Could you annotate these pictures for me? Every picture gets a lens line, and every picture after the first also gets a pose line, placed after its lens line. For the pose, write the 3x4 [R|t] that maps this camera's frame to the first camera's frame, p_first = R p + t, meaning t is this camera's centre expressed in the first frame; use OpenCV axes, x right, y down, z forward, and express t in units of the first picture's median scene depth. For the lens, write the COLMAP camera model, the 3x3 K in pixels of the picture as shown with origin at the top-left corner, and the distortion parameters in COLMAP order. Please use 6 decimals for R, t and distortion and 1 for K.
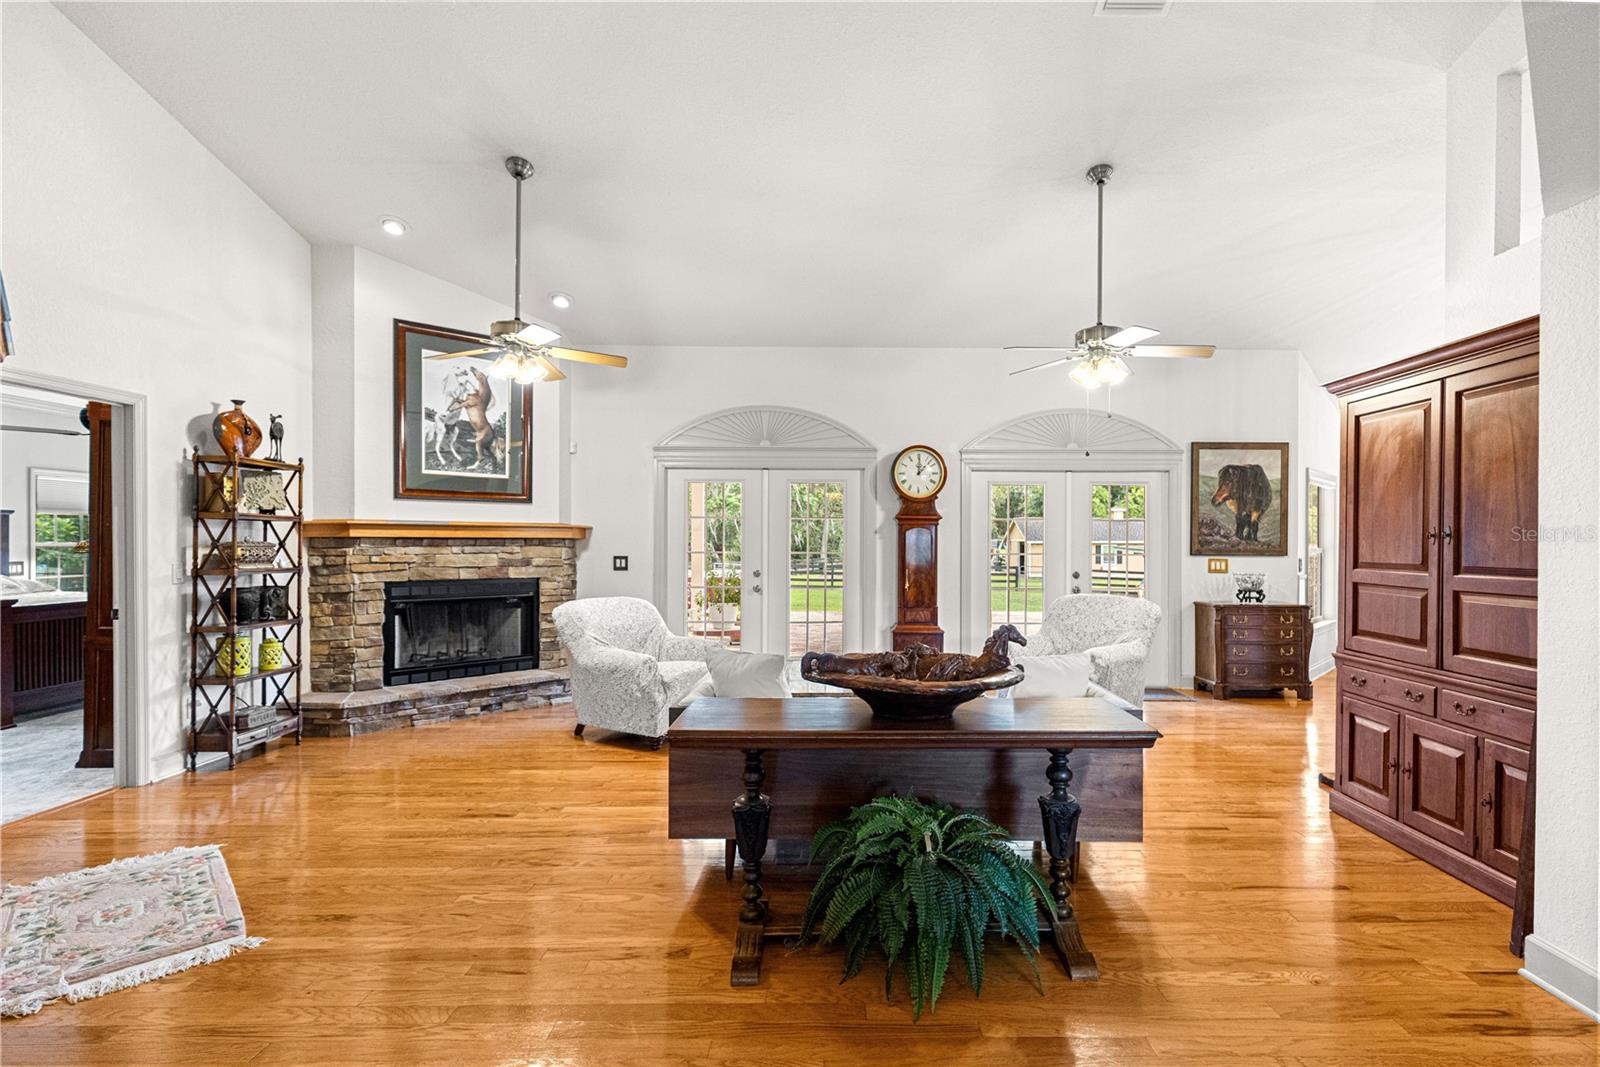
lens RADIAL K [[755.4, 0, 854.9], [0, 755.4, 543.7], [0, 0, 1]] dist [0.002791, -0.000723]
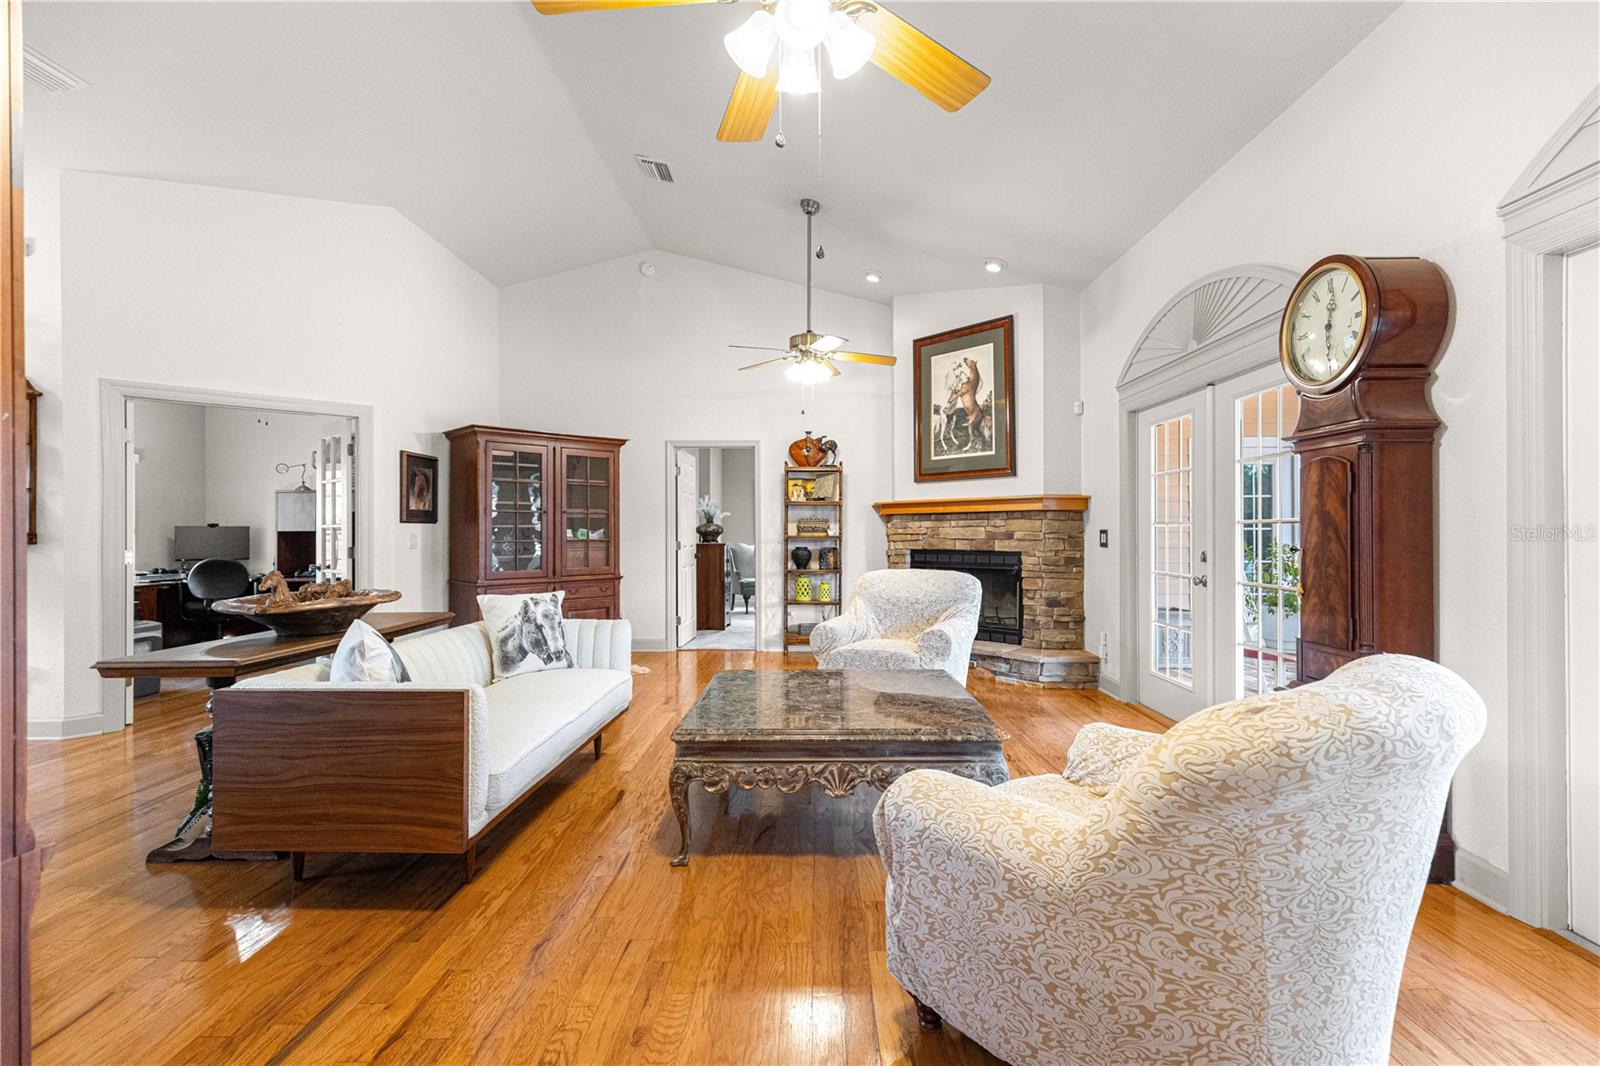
lens RADIAL K [[722.3, 0, 815.4], [0, 722.3, 526.2], [0, 0, 1]] dist [-0.003796, 0.004009]
pose [[-0.028620, -0.012637, -0.999510, 0.557987], [0.002062, 0.999917, -0.012701, 0.025274], [0.999588, -0.002424, -0.028592, 0.820976]]
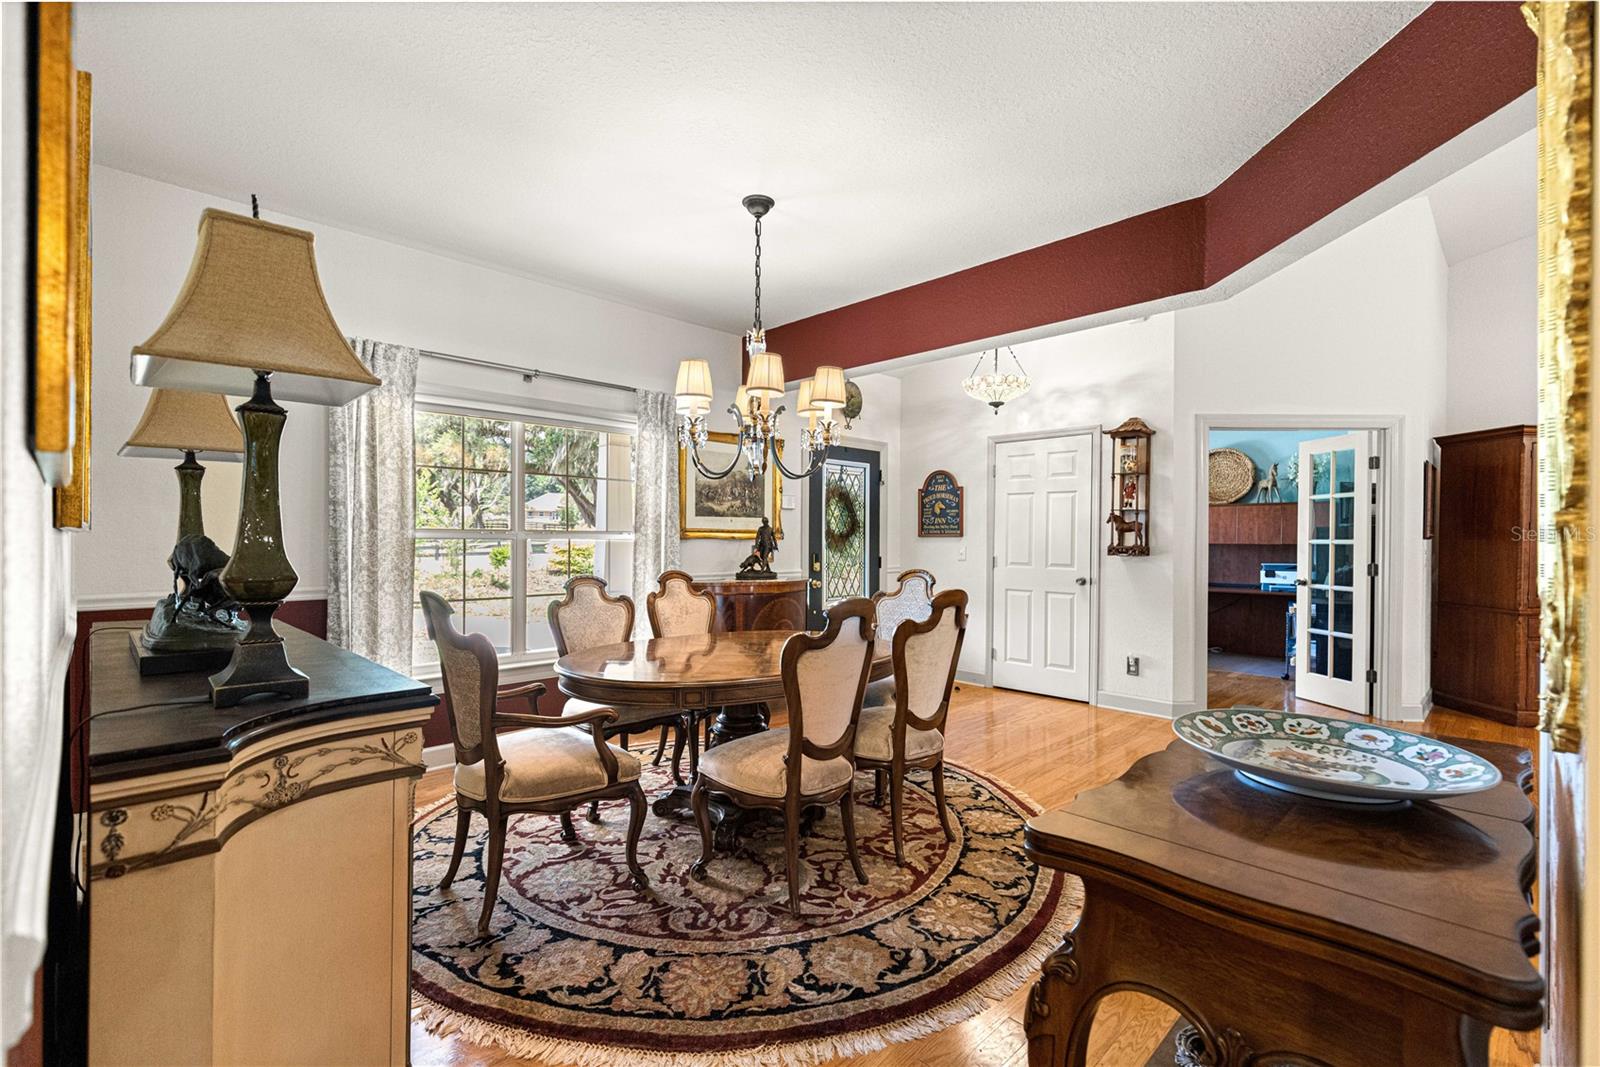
lens RADIAL K [[722.3, 0, 815.5], [0, 722.3, 536.1], [0, 0, 1]] dist [-0.003796, 0.004009]
pose [[-0.713228, -0.011848, -0.700832, 0.767756], [-0.011944, 0.999917, -0.004748, 0.017553], [0.700830, 0.004984, -0.713310, 0.359882]]
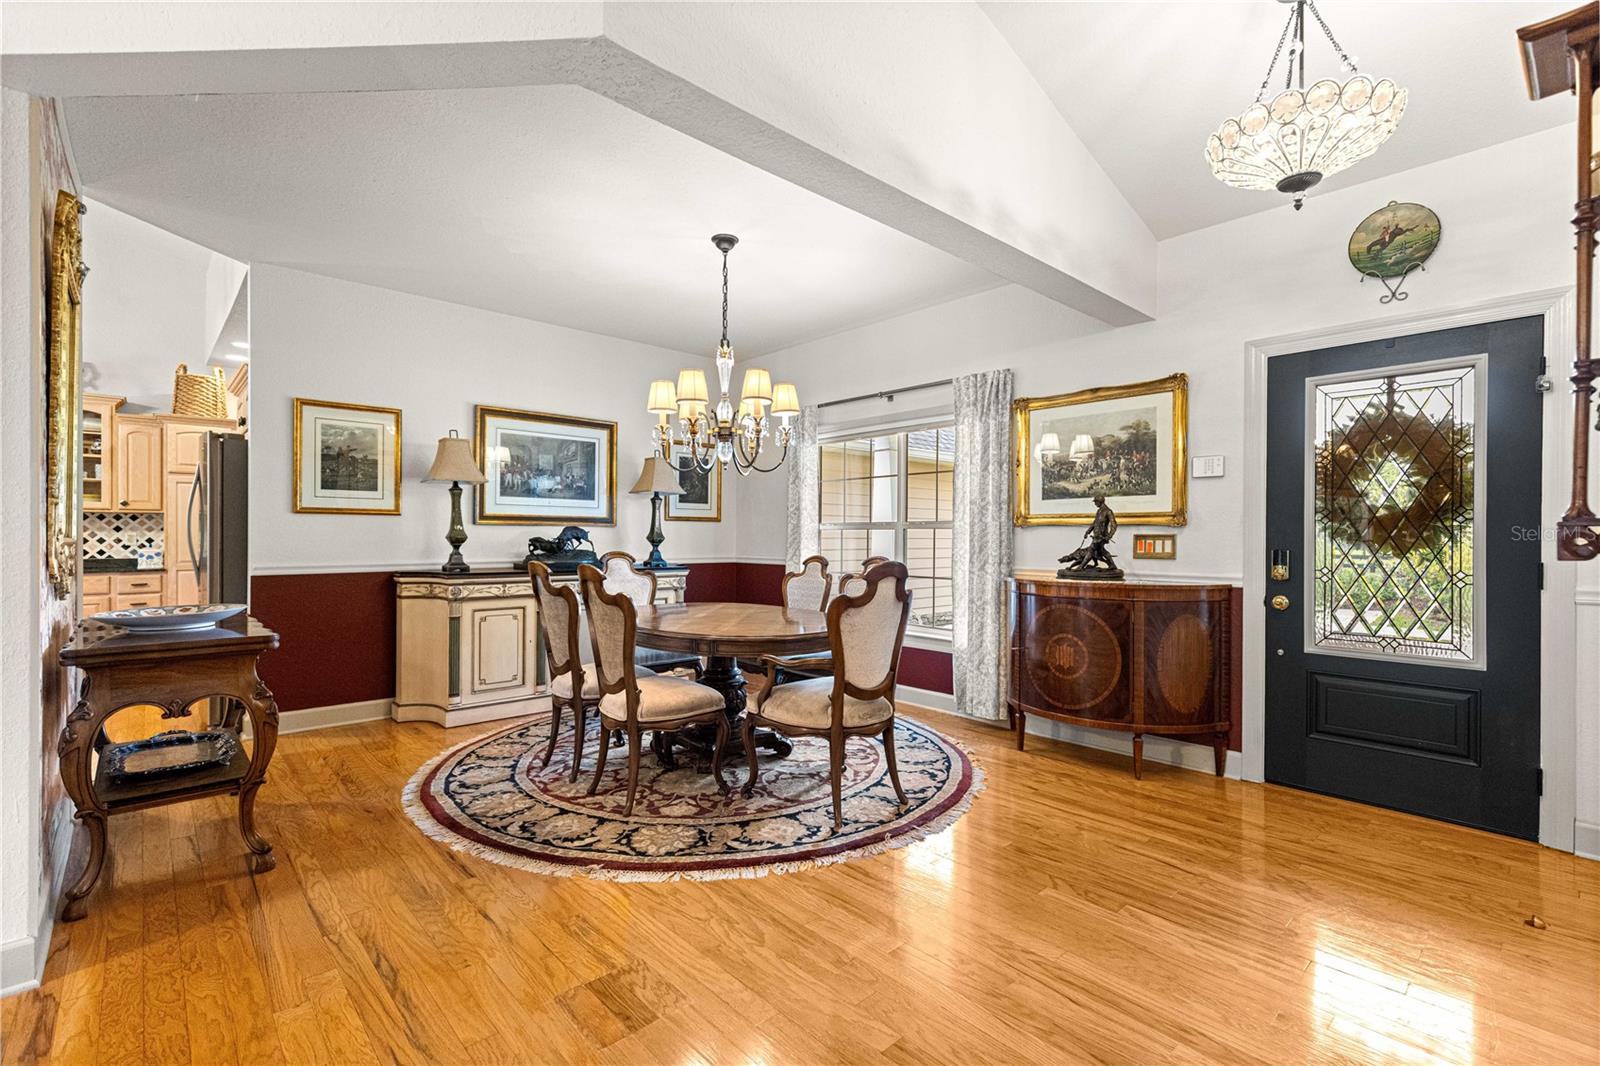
lens RADIAL K [[722.3, 0, 795.9], [0, 722.3, 532.8], [0, 0, 1]] dist [-0.003796, 0.004009]
pose [[-0.656890, -0.001432, 0.753985, -0.109441], [-0.002572, 0.999997, -0.000341, 0.025586], [-0.753982, -0.002164, -0.656892, 0.314914]]
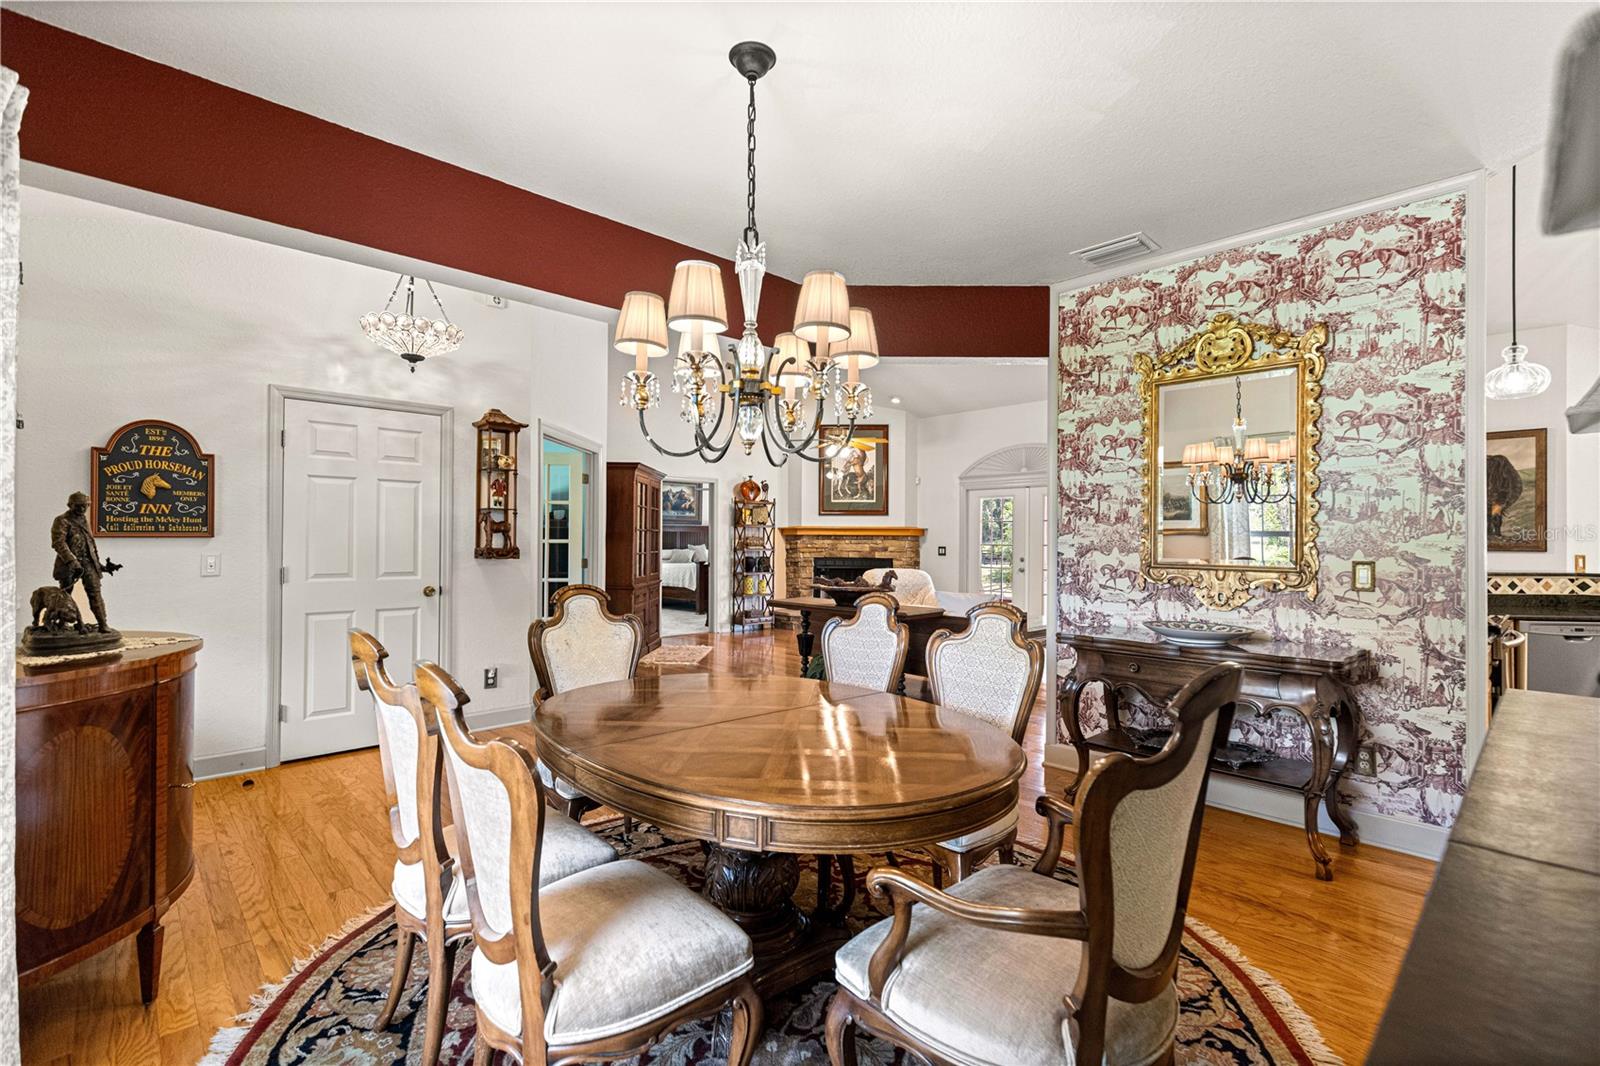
lens RADIAL K [[722.3, 0, 814.7], [0, 722.3, 523.7], [0, 0, 1]] dist [-0.003796, 0.004009]
pose [[0.689692, -0.016258, -0.723921, 0.709653], [-0.005732, 0.999594, -0.027910, 0.013954], [0.724081, 0.023399, 0.689318, -0.291929]]
